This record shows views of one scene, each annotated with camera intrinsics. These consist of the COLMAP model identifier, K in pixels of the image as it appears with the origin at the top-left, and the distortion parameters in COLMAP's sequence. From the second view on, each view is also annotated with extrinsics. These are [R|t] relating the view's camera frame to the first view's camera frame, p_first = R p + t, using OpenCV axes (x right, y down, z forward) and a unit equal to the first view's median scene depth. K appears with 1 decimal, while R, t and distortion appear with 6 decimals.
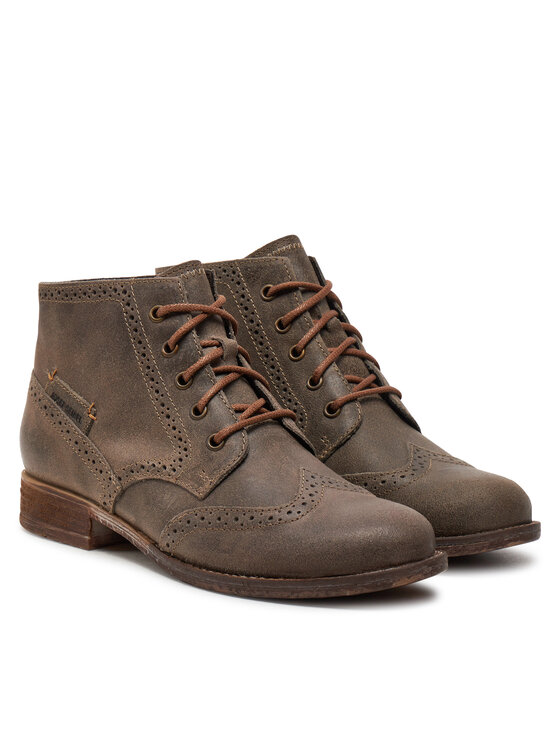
lens RADIAL K [[3509.8, 0, 280.2], [0, 3509.8, 372.2], [0, 0, 1]] dist [-3.579911, -0.444362]
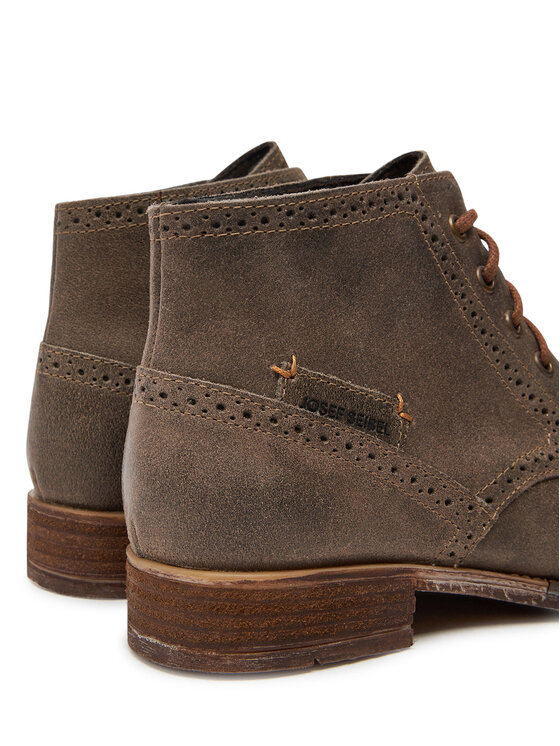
lens RADIAL K [[1214.0, 0, 280.0], [0, 1214.0, 373.0], [0, 0, 1]] dist [0.001614, -0.001473]
pose [[0.230184, -0.134858, 0.963758, -0.253265], [0.156015, 0.982655, 0.100240, -0.017963], [-0.960560, 0.127287, 0.247231, 0.970139]]
